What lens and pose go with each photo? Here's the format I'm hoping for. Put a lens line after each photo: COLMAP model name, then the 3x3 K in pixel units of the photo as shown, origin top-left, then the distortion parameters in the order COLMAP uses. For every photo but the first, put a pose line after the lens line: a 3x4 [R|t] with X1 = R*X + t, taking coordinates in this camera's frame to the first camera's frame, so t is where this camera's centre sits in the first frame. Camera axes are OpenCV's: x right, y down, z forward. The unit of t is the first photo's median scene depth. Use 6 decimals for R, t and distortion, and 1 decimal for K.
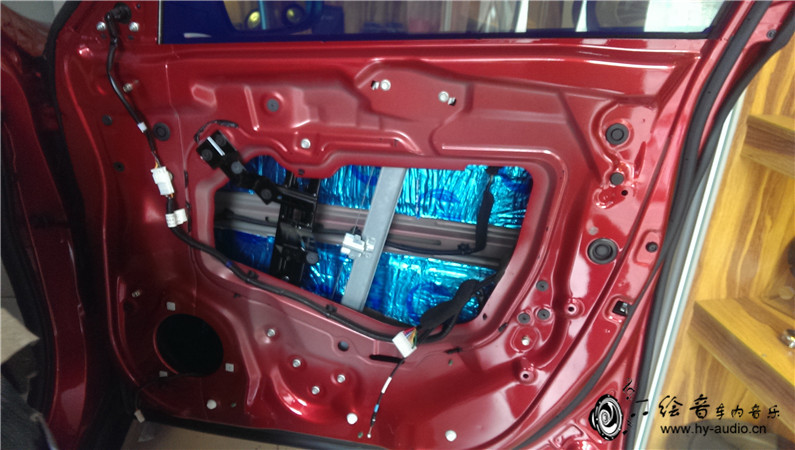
lens RADIAL K [[590.6, 0, 395.5], [0, 590.6, 222.7], [0, 0, 1]] dist [0.049376, -0.082379]
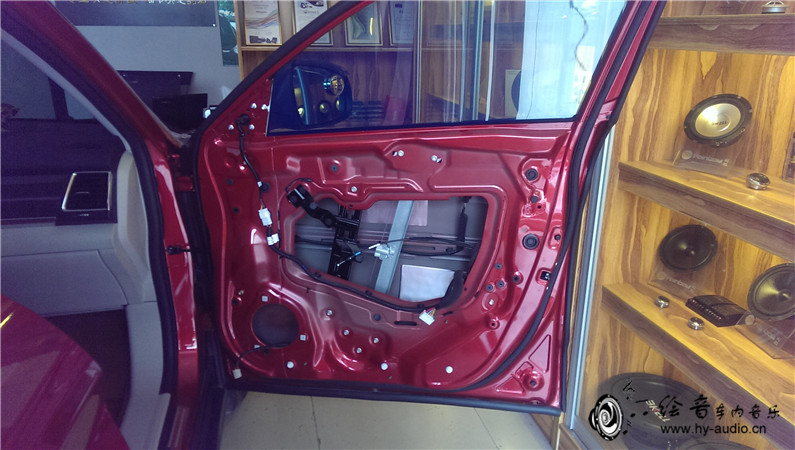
lens RADIAL K [[590.6, 0, 383.3], [0, 590.6, 219.3], [0, 0, 1]] dist [0.049376, -0.082379]
pose [[0.997941, -0.049202, 0.041153, -0.135054], [0.053702, 0.991733, -0.116544, 0.146197], [-0.035079, 0.118514, 0.992333, -0.641782]]
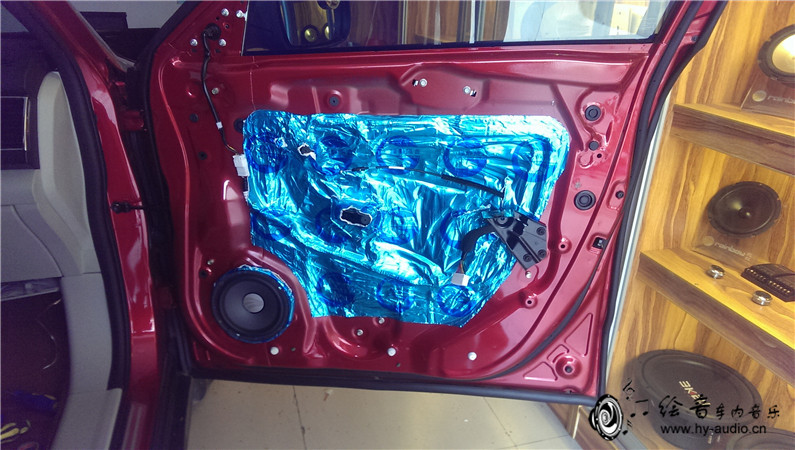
lens RADIAL K [[590.6, 0, 385.4], [0, 590.6, 233.4], [0, 0, 1]] dist [0.049376, -0.082379]
pose [[0.992853, -0.048852, 0.108886, -0.236509], [0.051178, 0.998515, -0.018667, 0.114735], [-0.107813, 0.024106, 0.993879, -0.280155]]
